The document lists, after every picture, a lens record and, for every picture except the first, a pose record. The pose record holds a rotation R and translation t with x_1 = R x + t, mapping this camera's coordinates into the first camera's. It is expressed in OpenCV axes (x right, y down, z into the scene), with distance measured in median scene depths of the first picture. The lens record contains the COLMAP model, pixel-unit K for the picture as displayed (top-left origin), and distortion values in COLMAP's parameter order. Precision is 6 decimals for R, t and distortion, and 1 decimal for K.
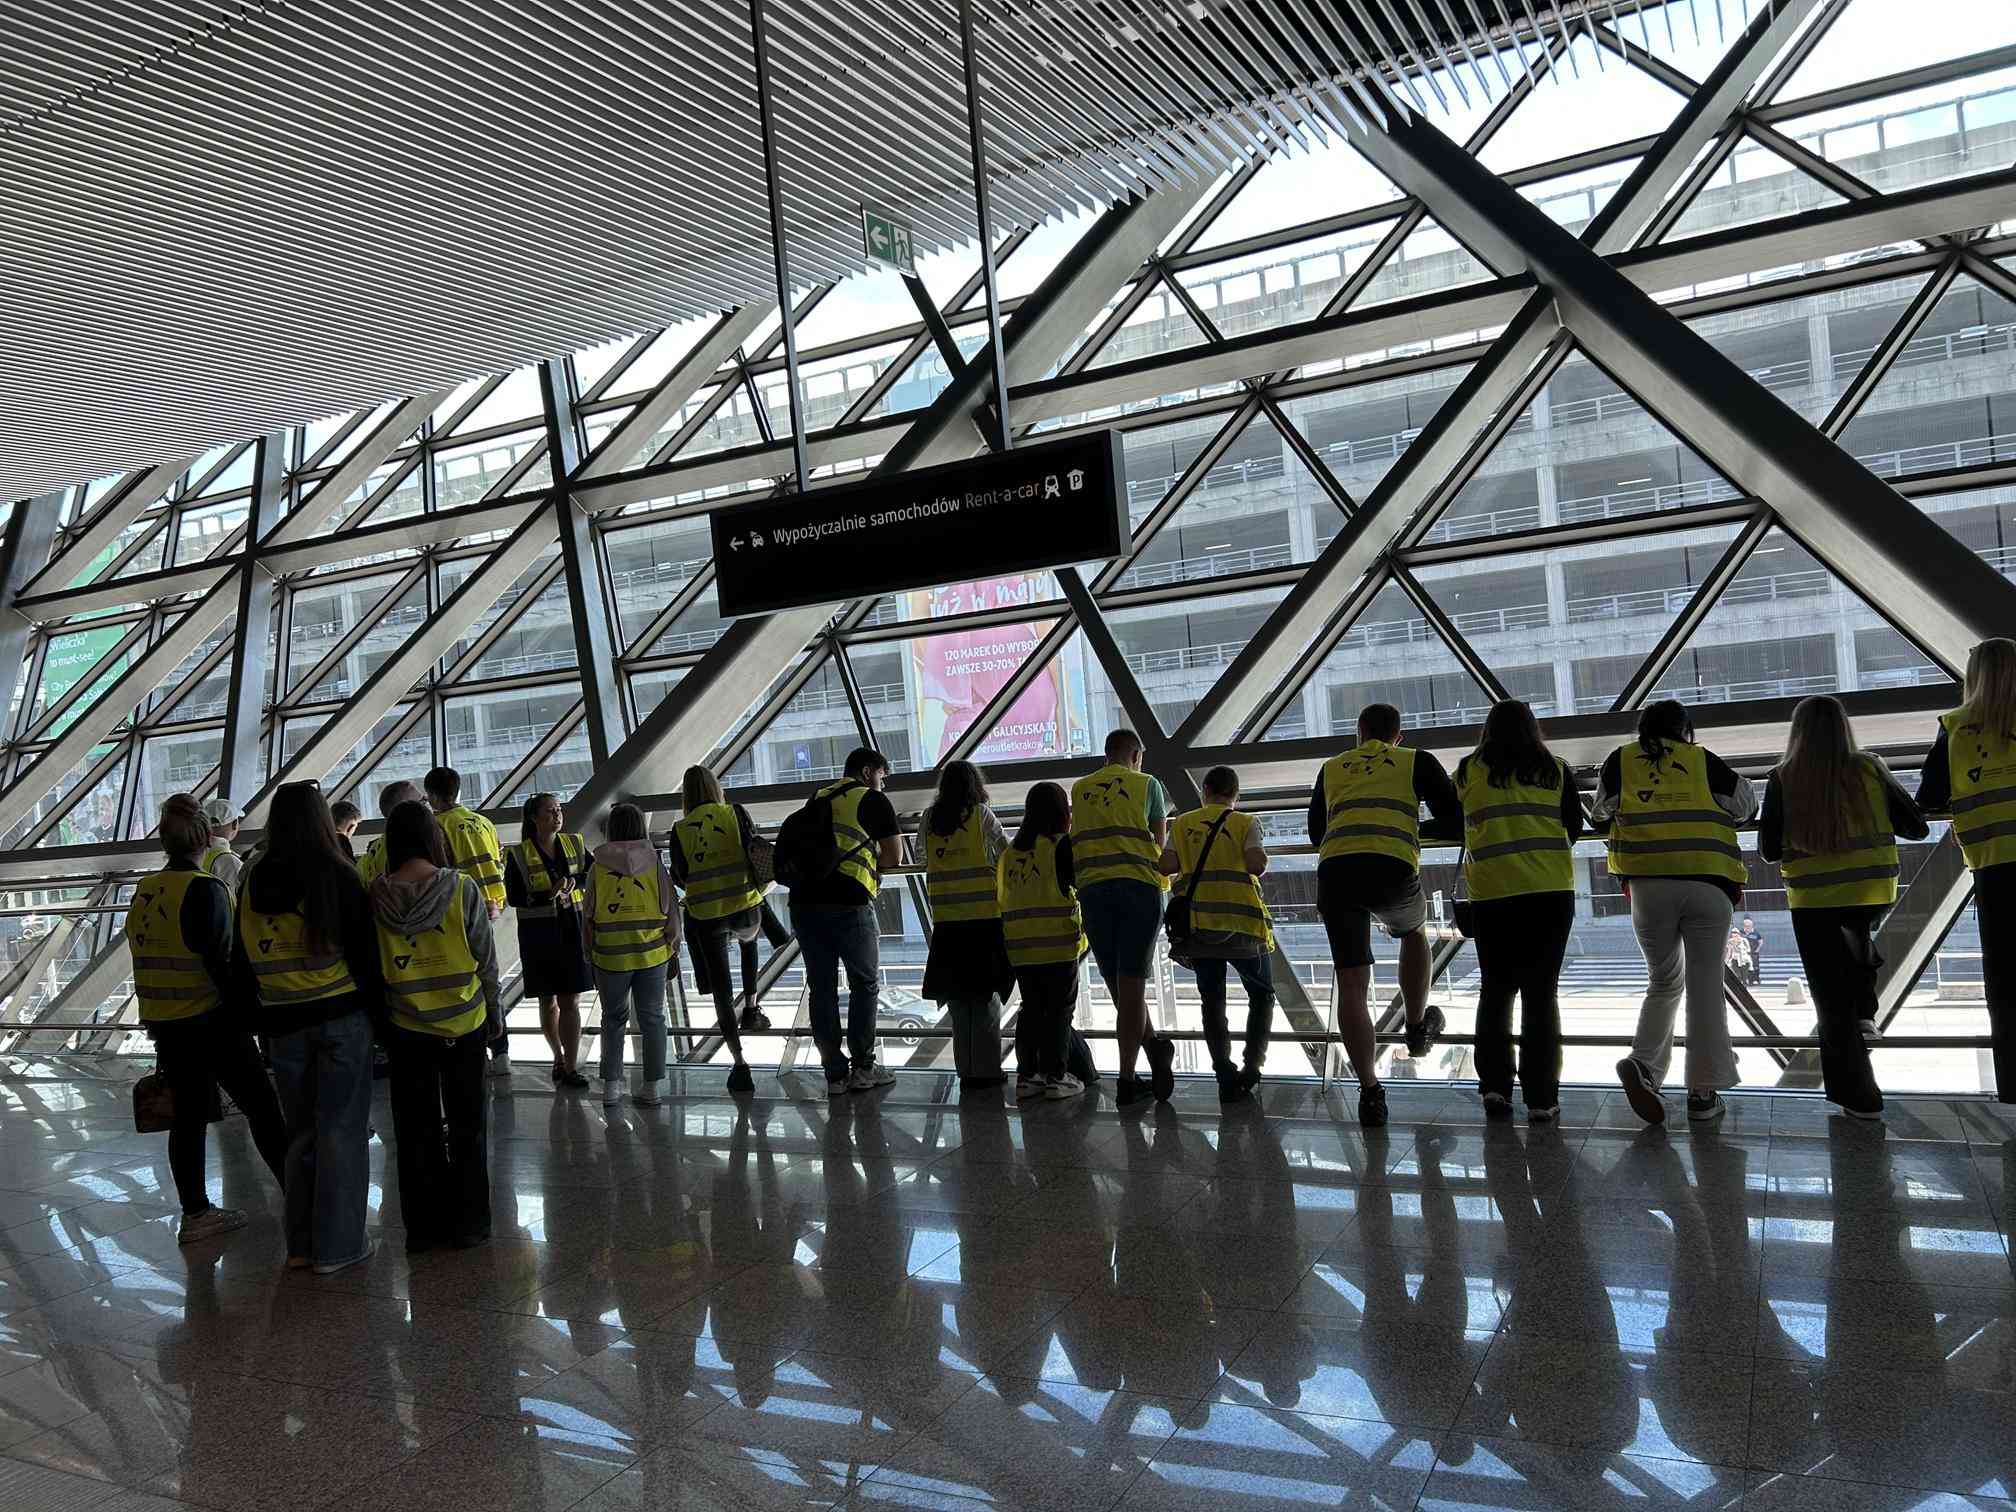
lens RADIAL K [[1506.1, 0, 1008.0], [0, 1506.1, 756.0], [0, 0, 1]] dist [0.104168, -0.123116]
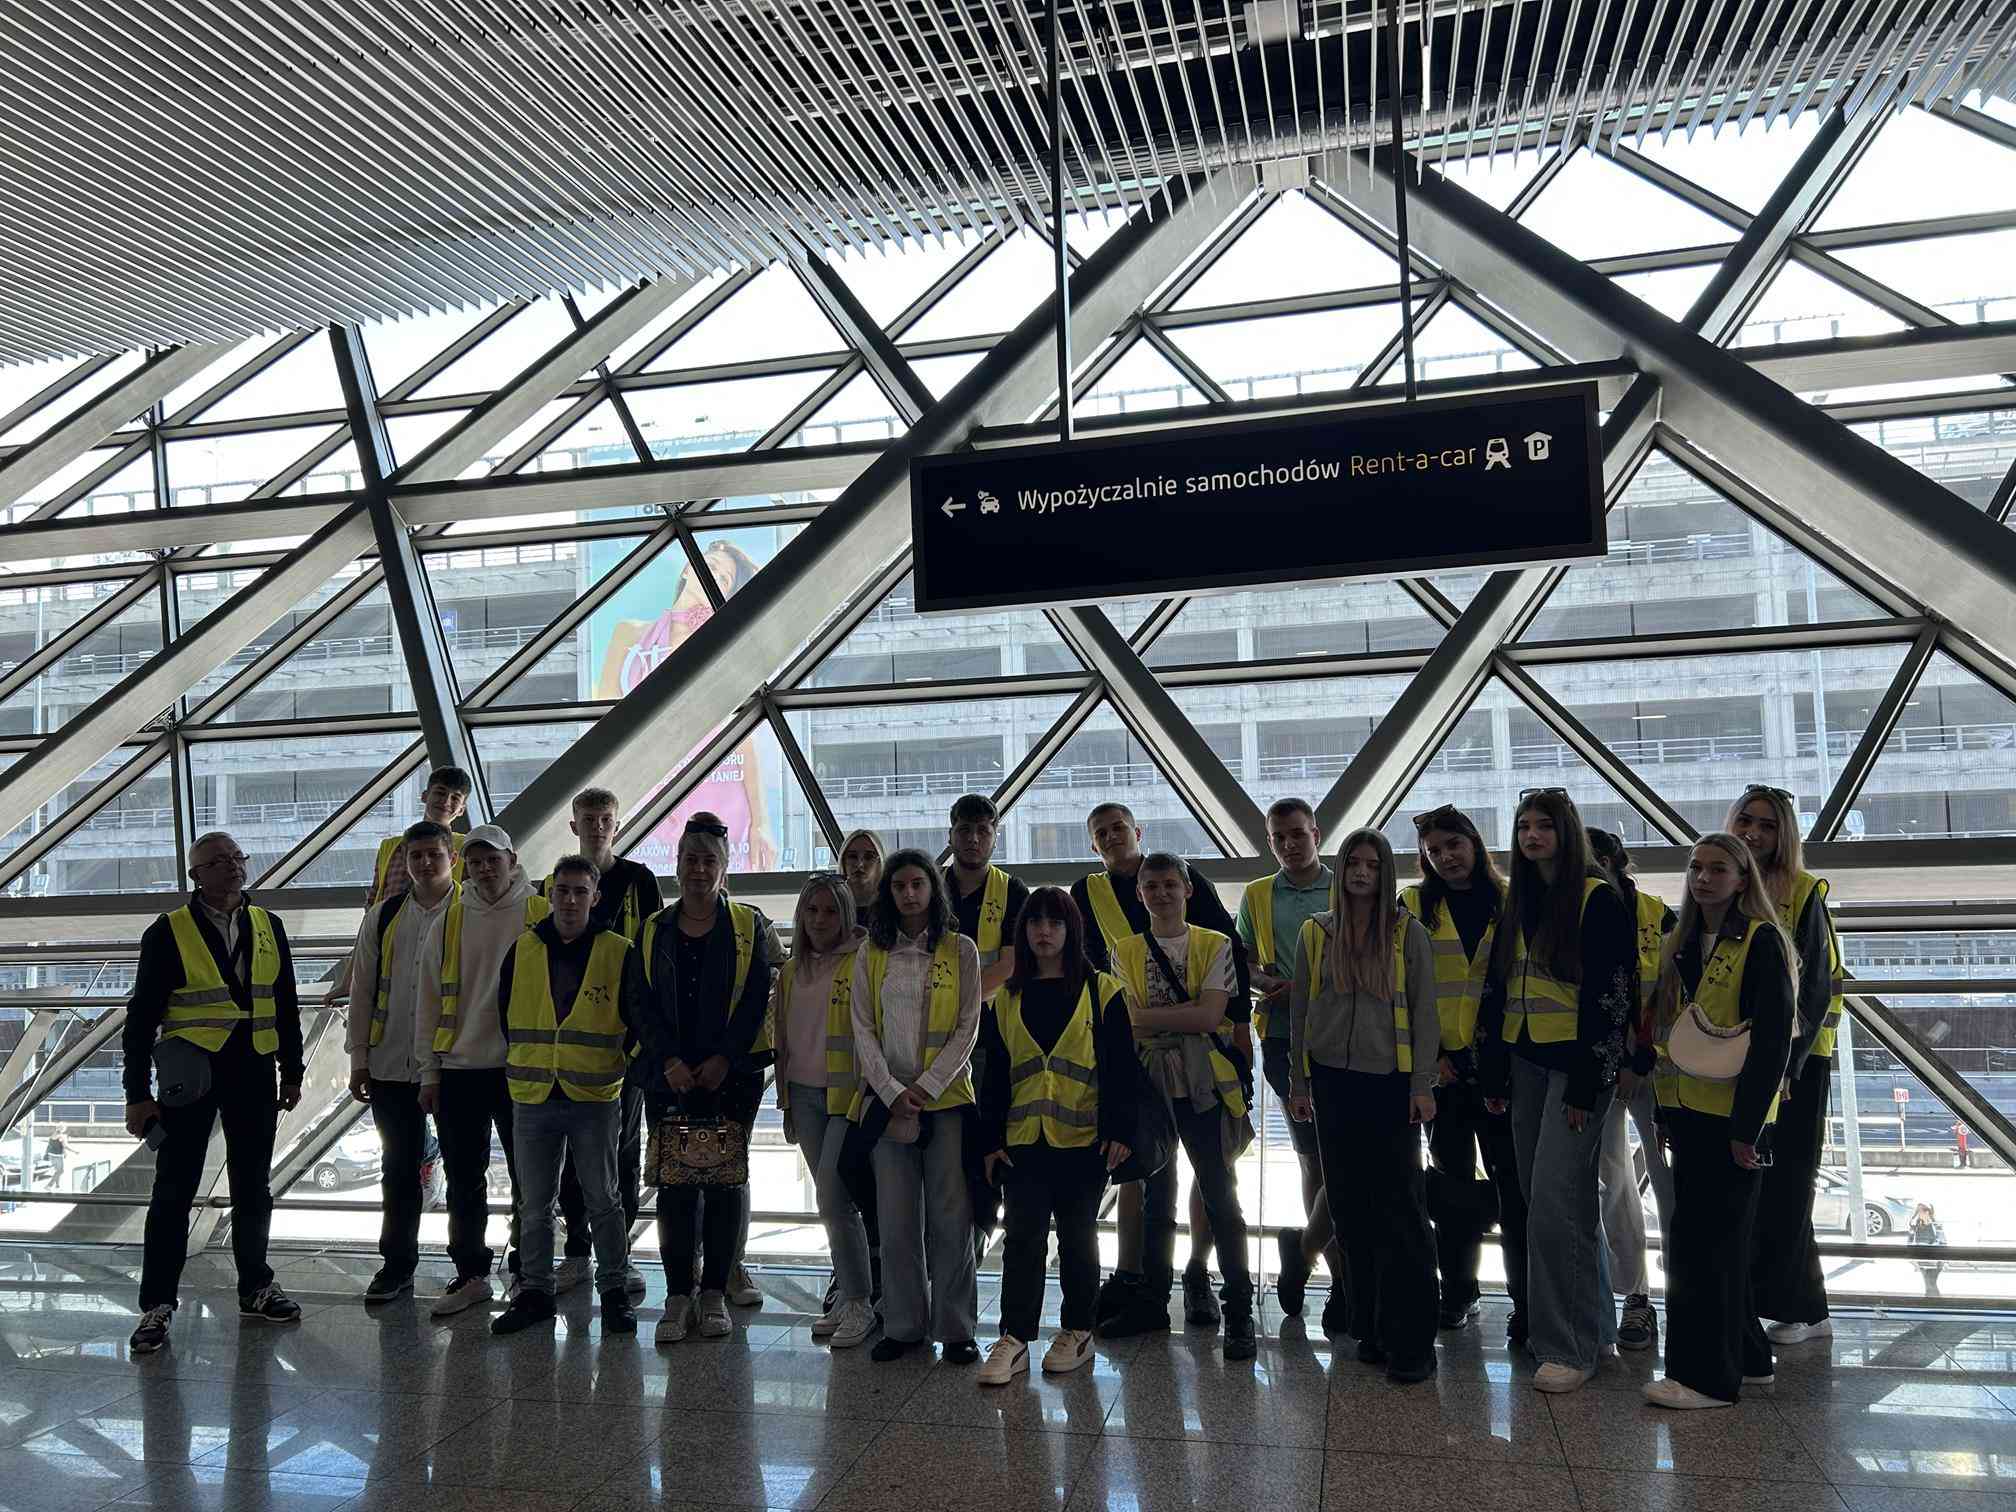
lens RADIAL K [[1506.1, 0, 1008.0], [0, 1506.1, 756.0], [0, 0, 1]] dist [0.104168, -0.123116]
pose [[0.970395, 0.077065, 0.228899, -0.144716], [-0.056597, 0.993897, -0.094682, 0.016802], [-0.234799, 0.078924, 0.968835, 0.163338]]
